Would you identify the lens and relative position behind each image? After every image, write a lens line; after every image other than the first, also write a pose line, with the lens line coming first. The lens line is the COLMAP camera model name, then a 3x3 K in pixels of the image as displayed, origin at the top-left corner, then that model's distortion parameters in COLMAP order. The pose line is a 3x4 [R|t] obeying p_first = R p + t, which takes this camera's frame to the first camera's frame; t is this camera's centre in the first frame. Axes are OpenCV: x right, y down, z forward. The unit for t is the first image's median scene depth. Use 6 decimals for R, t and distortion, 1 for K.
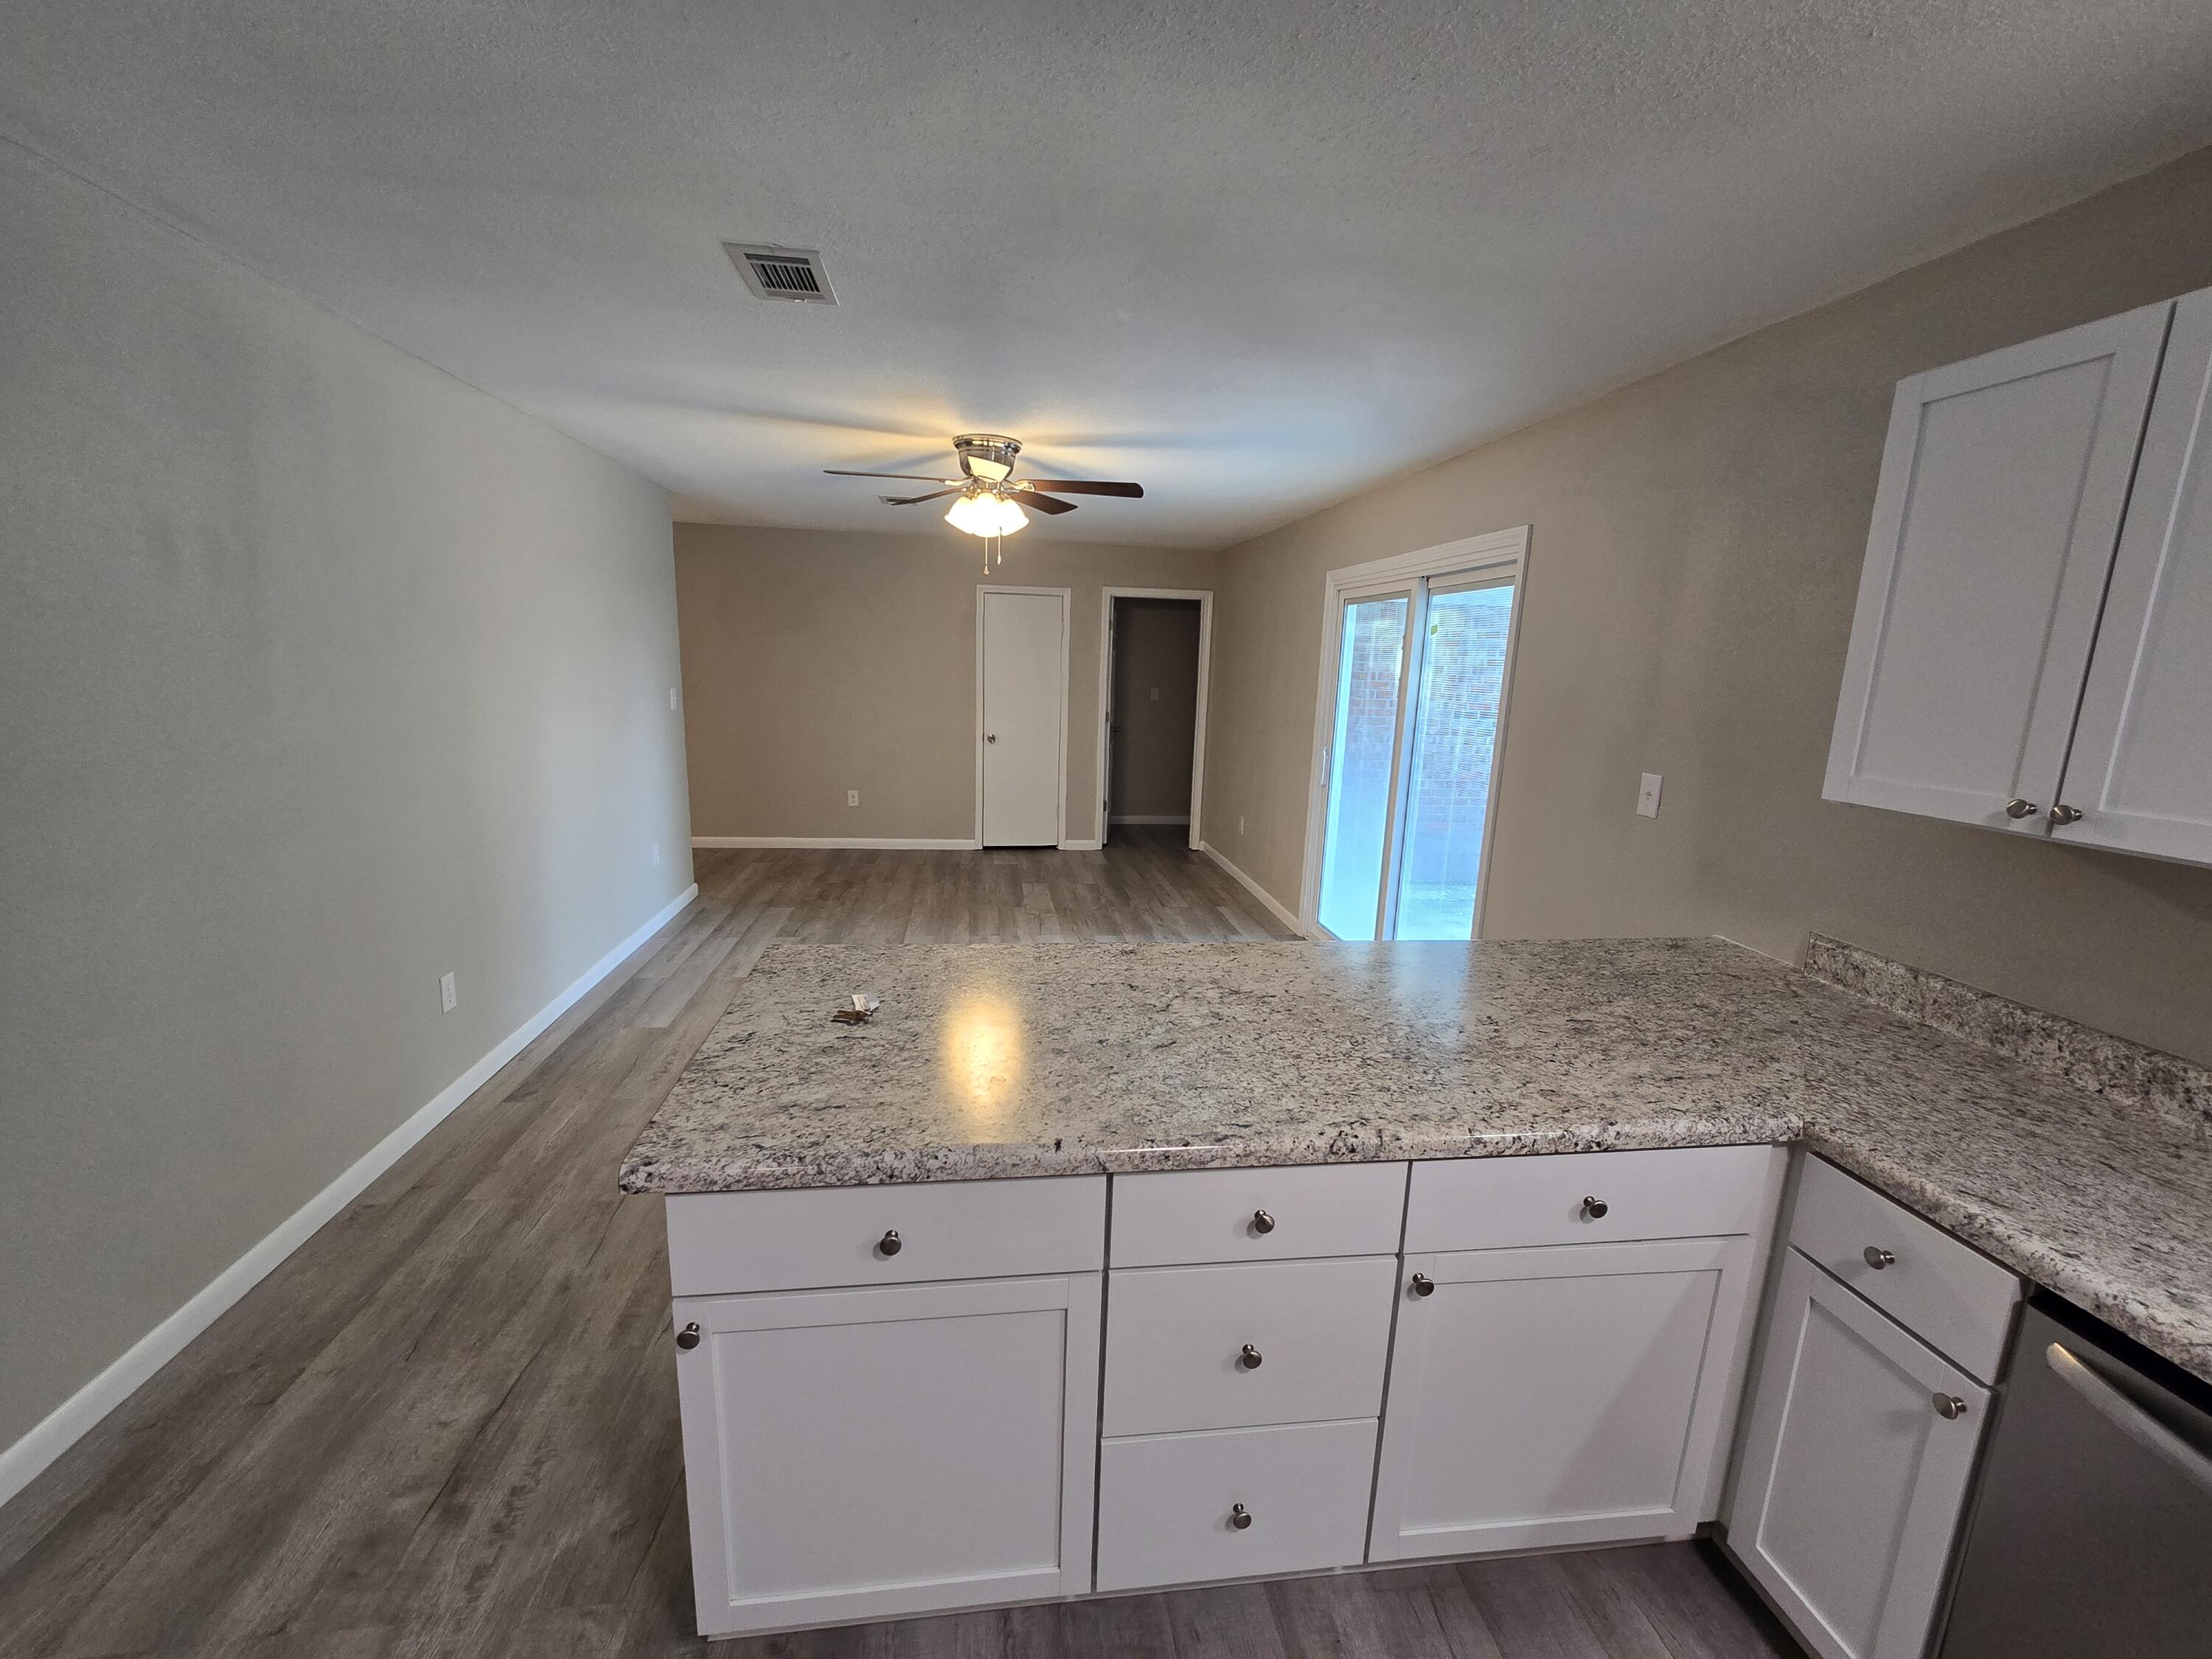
lens RADIAL K [[904.3, 0, 1101.7], [0, 904.3, 836.2], [0, 0, 1]] dist [-0.001533, 0.001247]
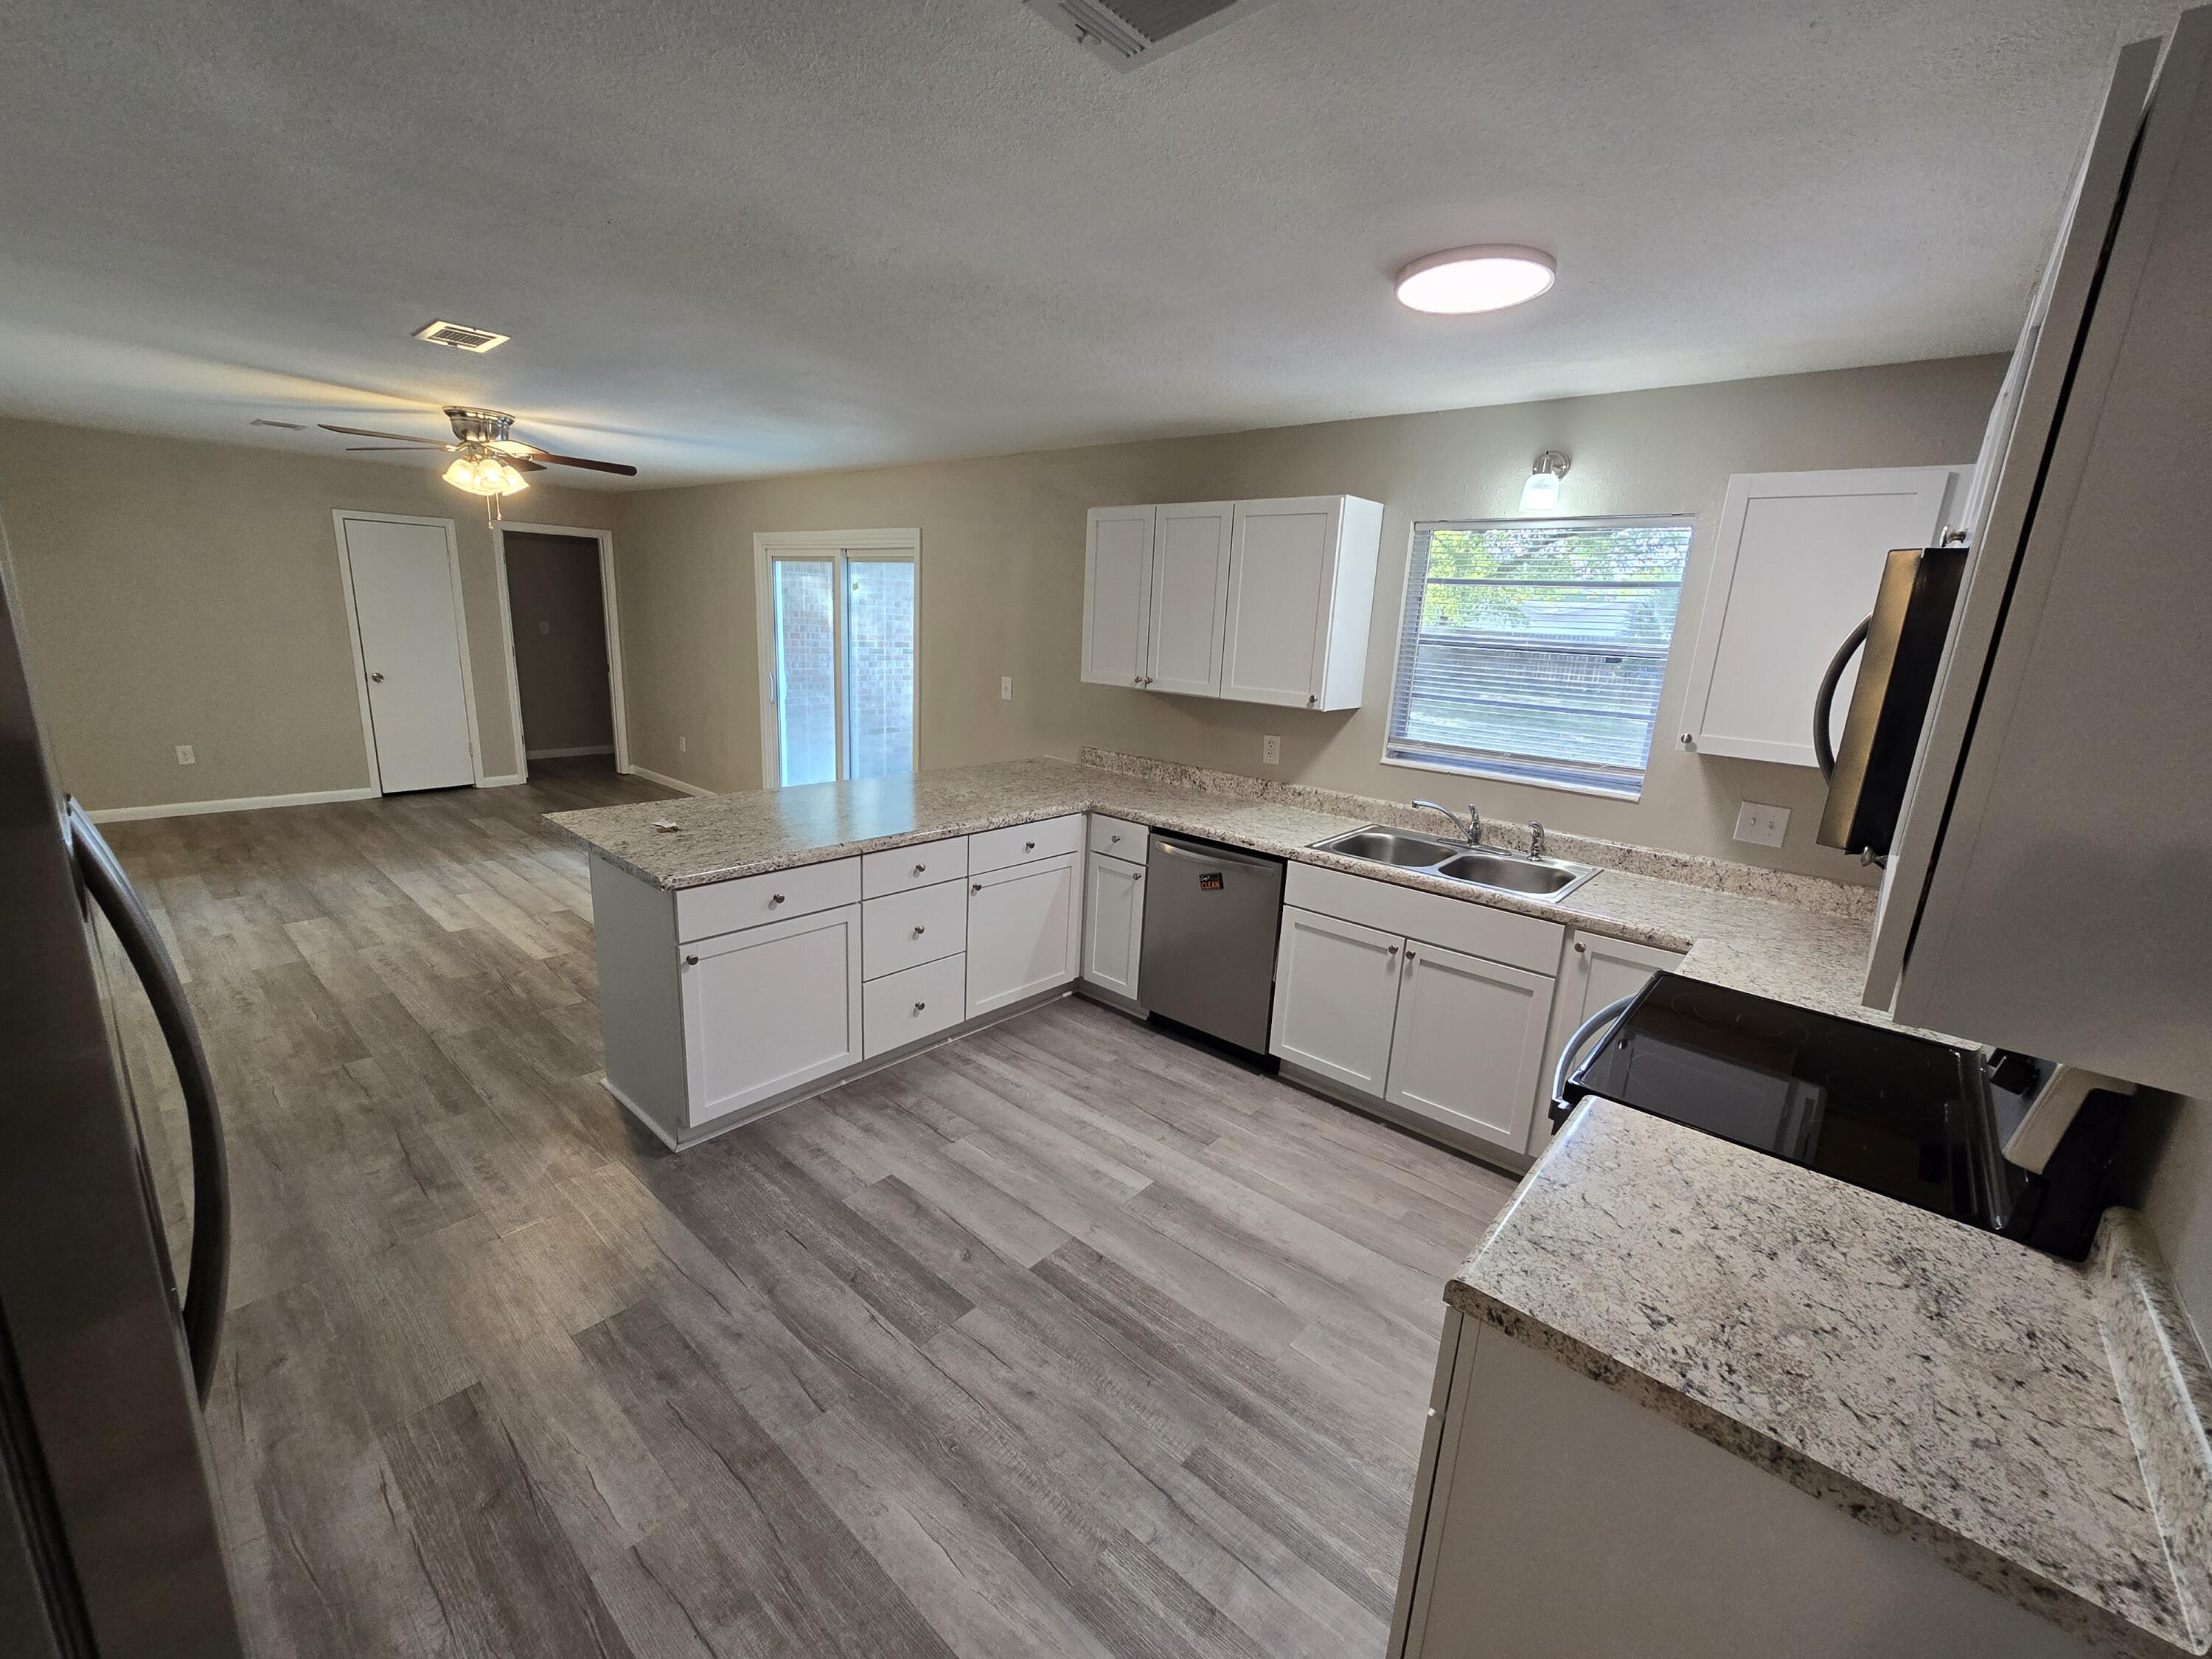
lens RADIAL K [[904.3, 0, 1101.7], [0, 904.3, 836.2], [0, 0, 1]] dist [-0.001533, 0.001247]
pose [[0.755168, -0.152095, 0.637643, -0.861993], [0.100976, 0.988092, 0.116098, 0.104697], [-0.647707, -0.023287, 0.761533, -0.996107]]
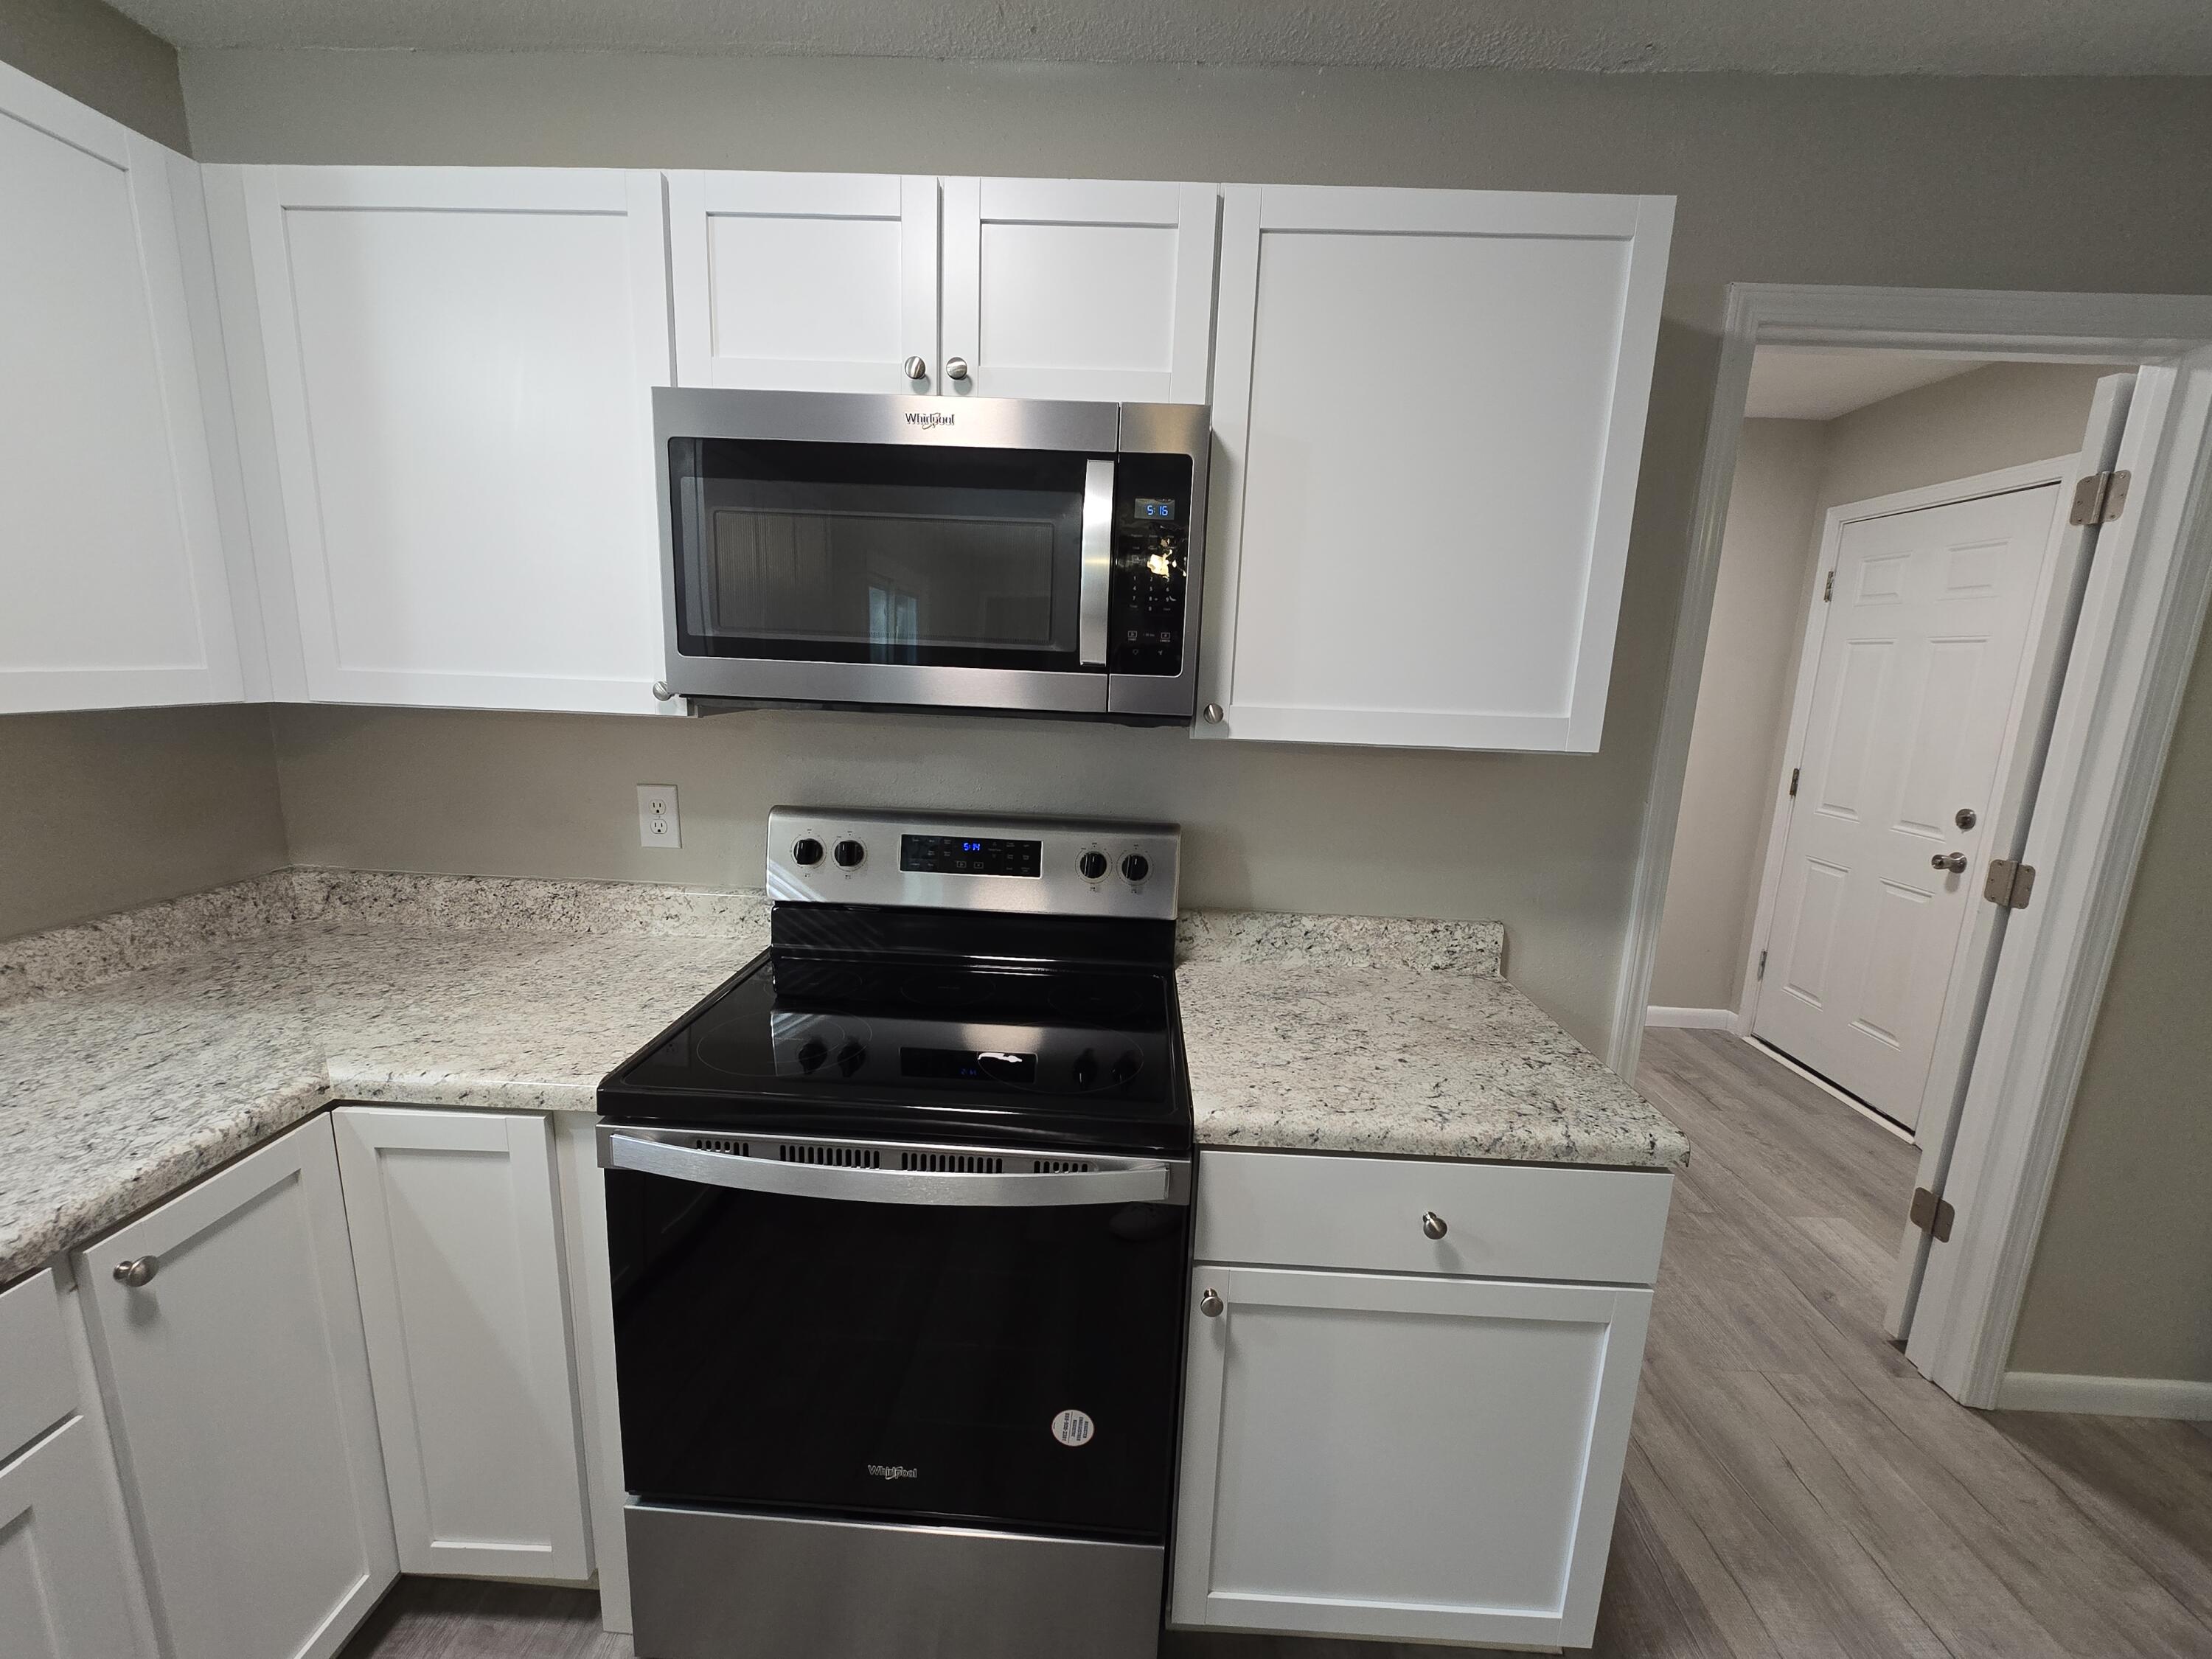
lens RADIAL K [[904.3, 0, 1101.7], [0, 904.3, 836.2], [0, 0, 1]] dist [-0.001533, 0.001247]
pose [[-0.983567, -0.095908, 0.152961, 0.172231], [-0.029954, 0.922178, 0.385604, 0.064306], [-0.178040, 0.374686, -0.909897, 0.064130]]
